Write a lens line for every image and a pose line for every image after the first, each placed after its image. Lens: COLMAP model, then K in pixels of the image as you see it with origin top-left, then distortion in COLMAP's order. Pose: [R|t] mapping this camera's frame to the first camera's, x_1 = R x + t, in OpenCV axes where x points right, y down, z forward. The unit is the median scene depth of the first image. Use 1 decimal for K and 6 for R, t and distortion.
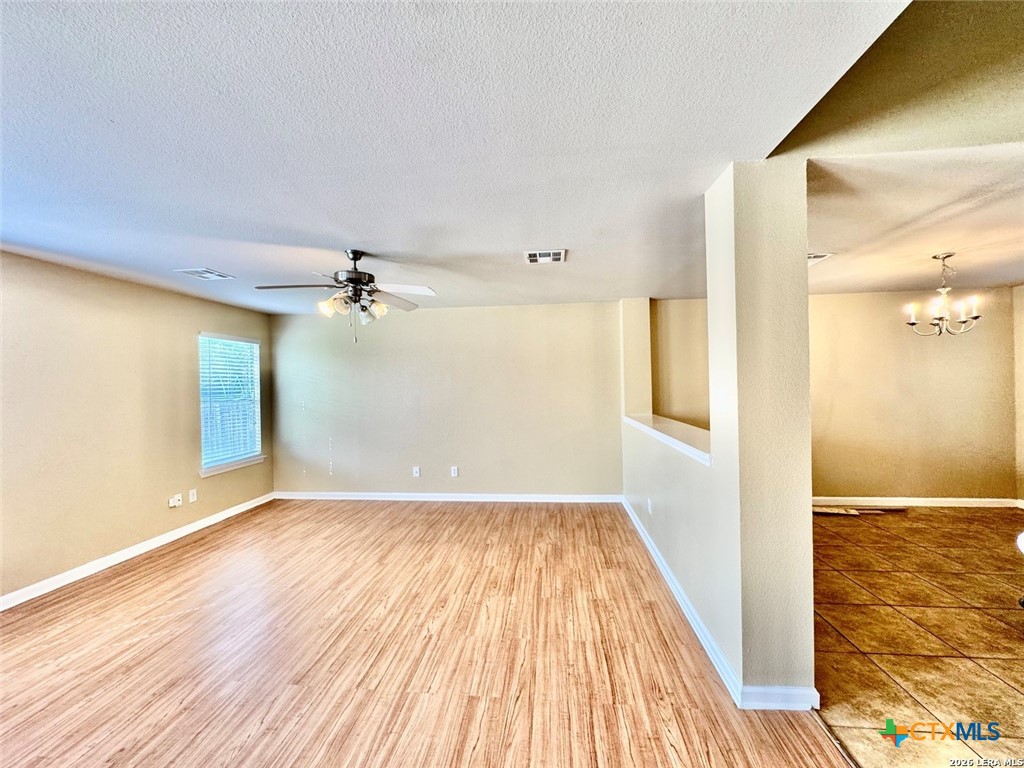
lens RADIAL K [[413.0, 0, 507.6], [0, 413.0, 384.5], [0, 0, 1]] dist [-0.001181, -0.000267]
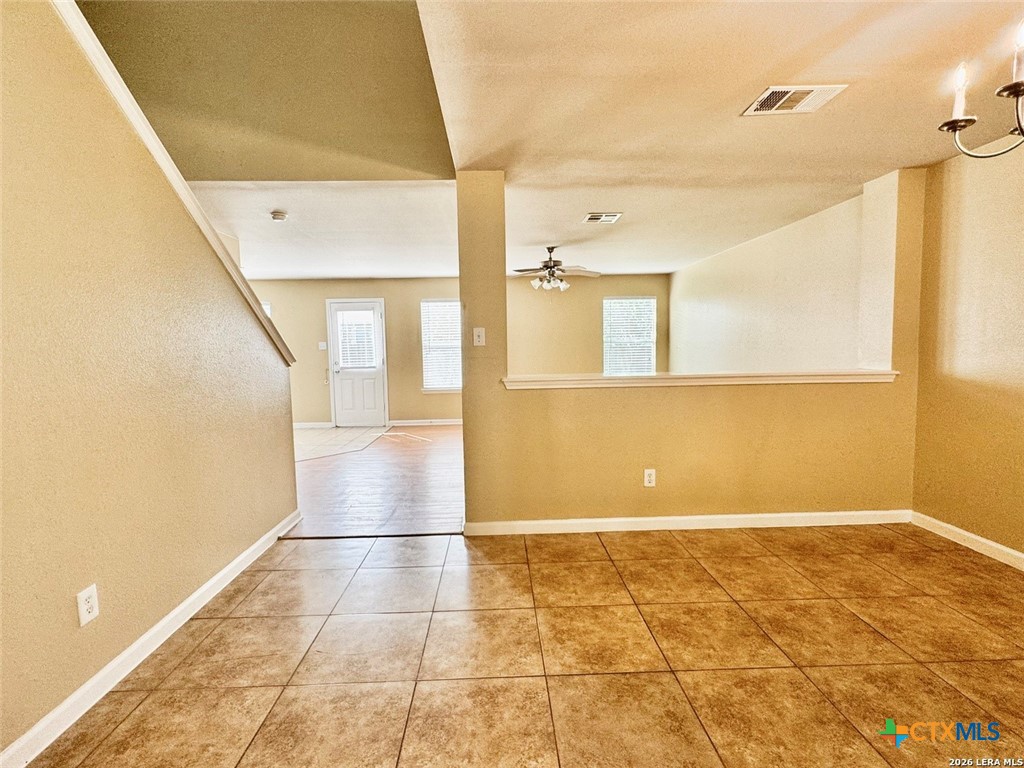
lens RADIAL K [[489.4, 0, 513.1], [0, 489.4, 381.2], [0, 0, 1]] dist [-0.002335, 0.000323]
pose [[0.141049, 0.088872, -0.986005, 1.556988], [0.014884, 0.995660, 0.091871, 0.022844], [0.989891, -0.027634, 0.139115, 0.573907]]
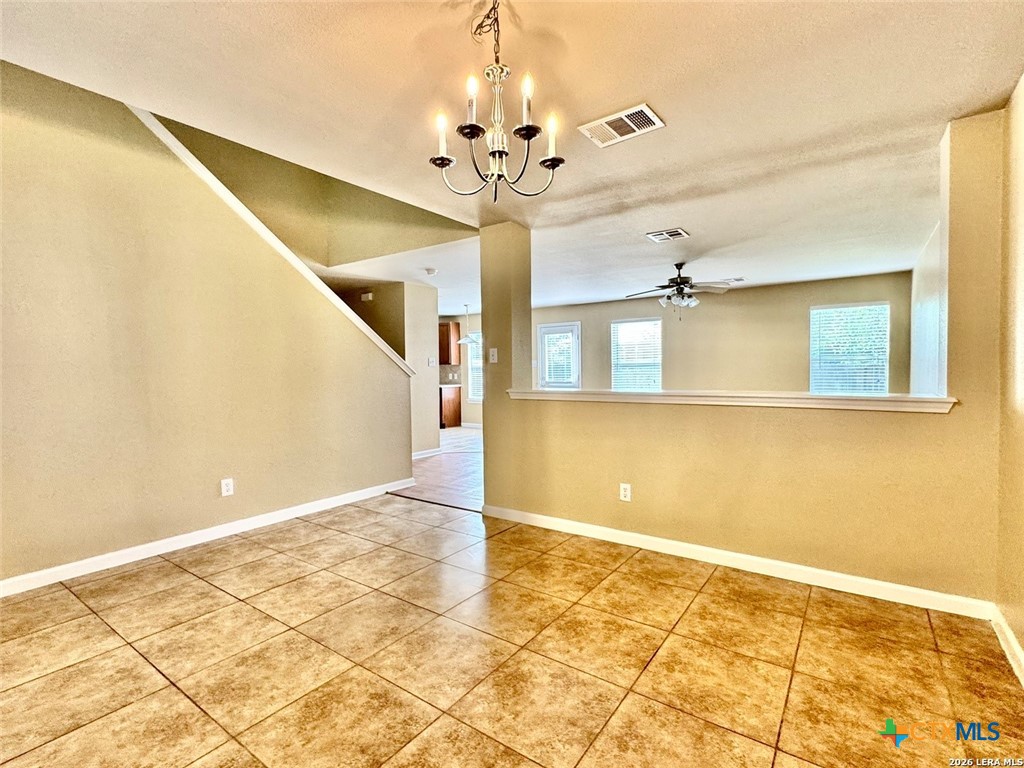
lens RADIAL K [[489.4, 0, 513.1], [0, 489.4, 381.2], [0, 0, 1]] dist [-0.002335, 0.000323]
pose [[-0.491576, 0.047390, -0.869544, 1.625719], [0.022568, 0.998876, 0.041681, 0.038748], [0.870542, 0.000865, -0.492093, 1.376659]]
